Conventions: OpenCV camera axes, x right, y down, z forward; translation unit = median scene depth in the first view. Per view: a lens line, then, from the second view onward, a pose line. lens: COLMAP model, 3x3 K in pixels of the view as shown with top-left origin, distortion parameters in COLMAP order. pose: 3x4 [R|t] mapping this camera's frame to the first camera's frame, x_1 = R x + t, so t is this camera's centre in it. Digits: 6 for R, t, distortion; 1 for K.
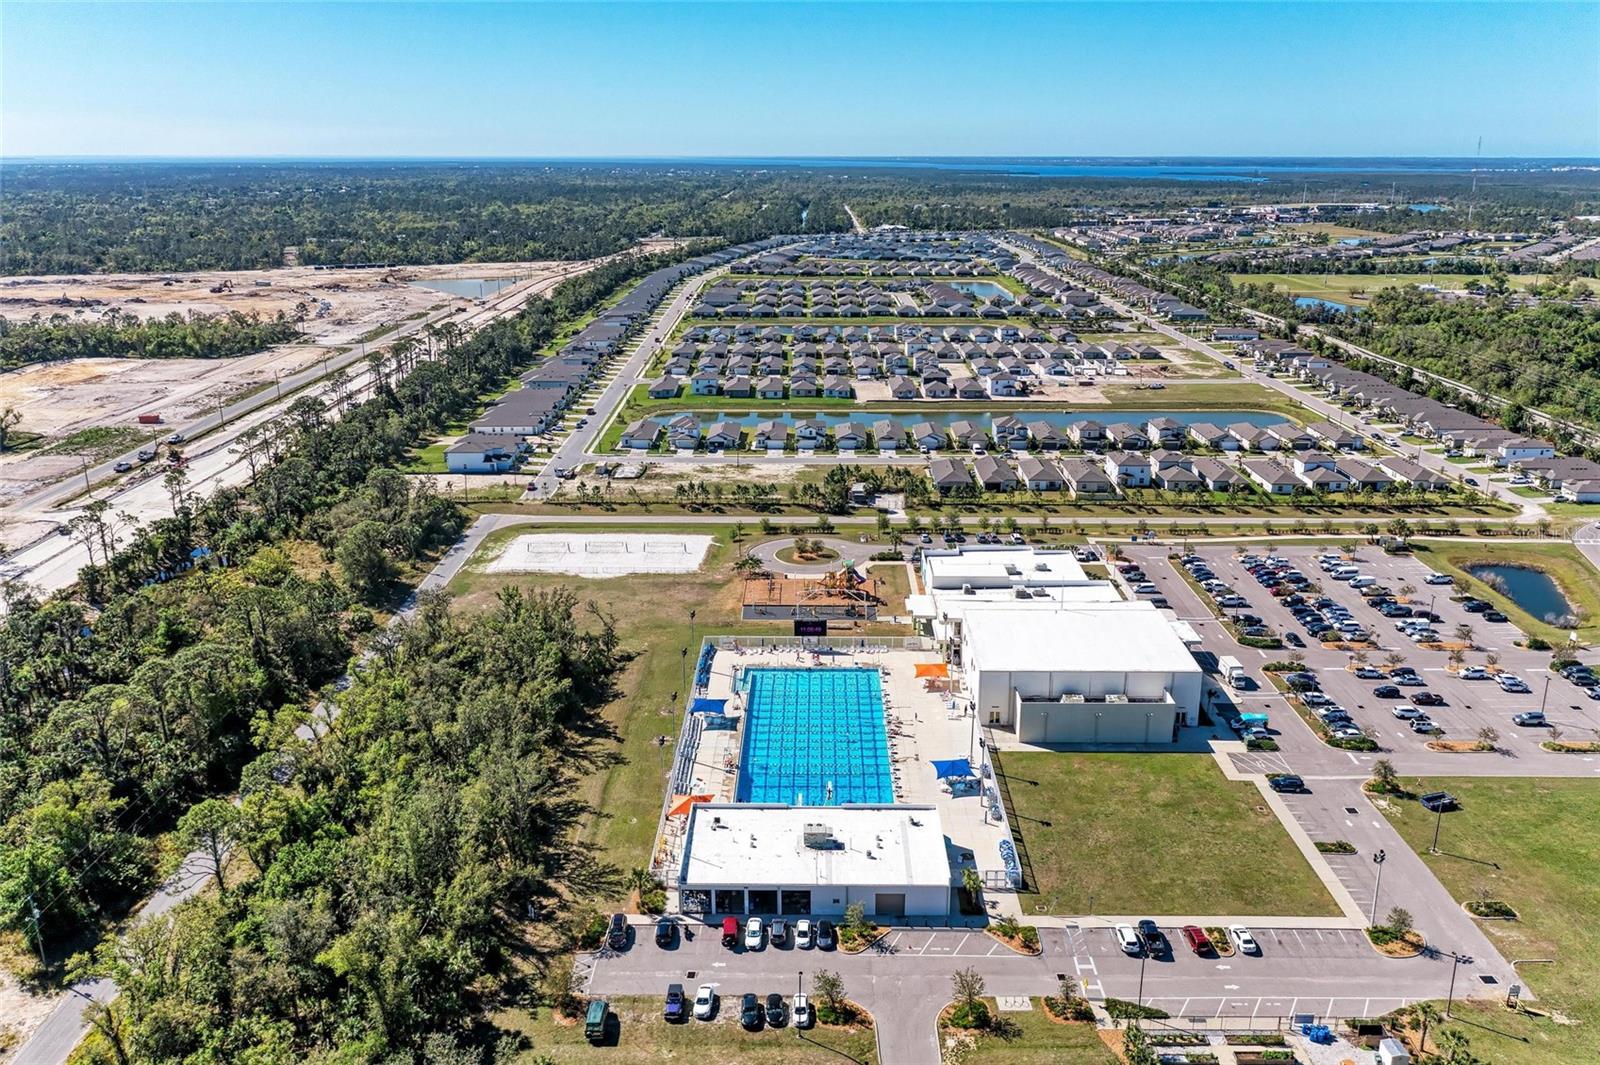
lens RADIAL K [[1252.8, 0, 800.0], [0, 1252.8, 532.5], [0, 0, 1]] dist [-0.004514, 0.011412]
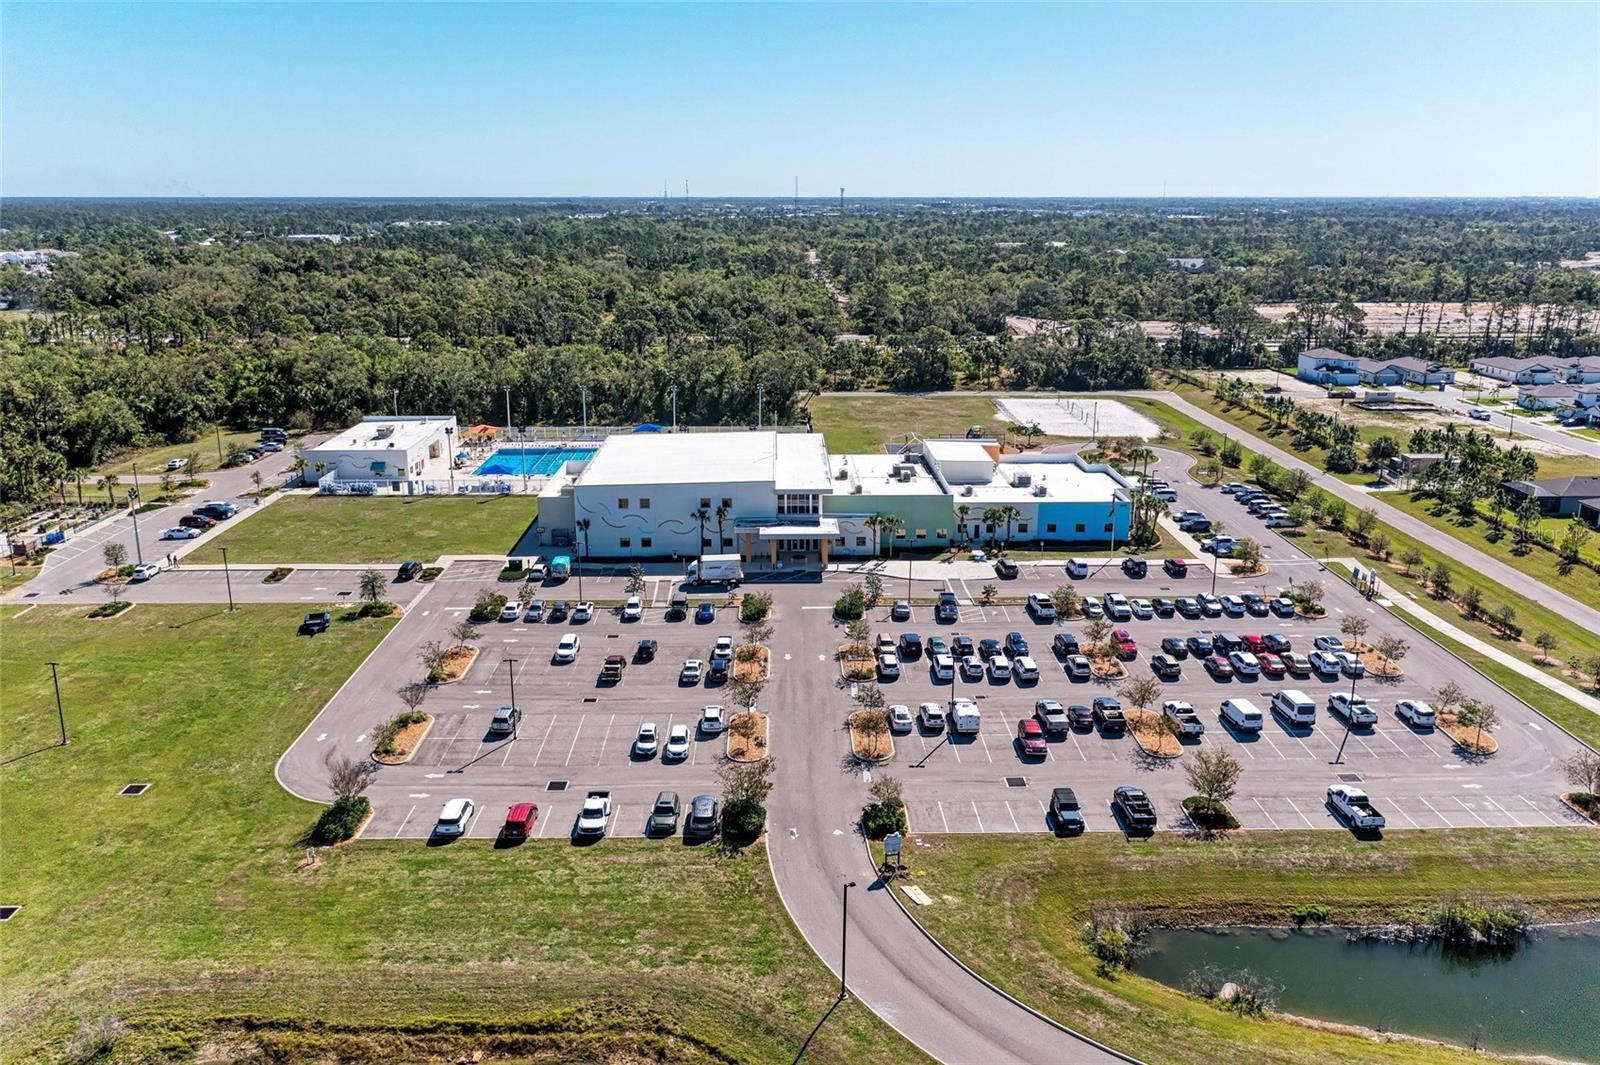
lens RADIAL K [[1252.8, 0, 800.0], [0, 1252.8, 532.5], [0, 0, 1]] dist [-0.004514, 0.011412]
pose [[0.027932, 0.261796, -0.964719, 1.205223], [-0.295983, 0.923984, 0.242172, -0.108730], [0.954785, 0.278776, 0.103296, 1.145826]]
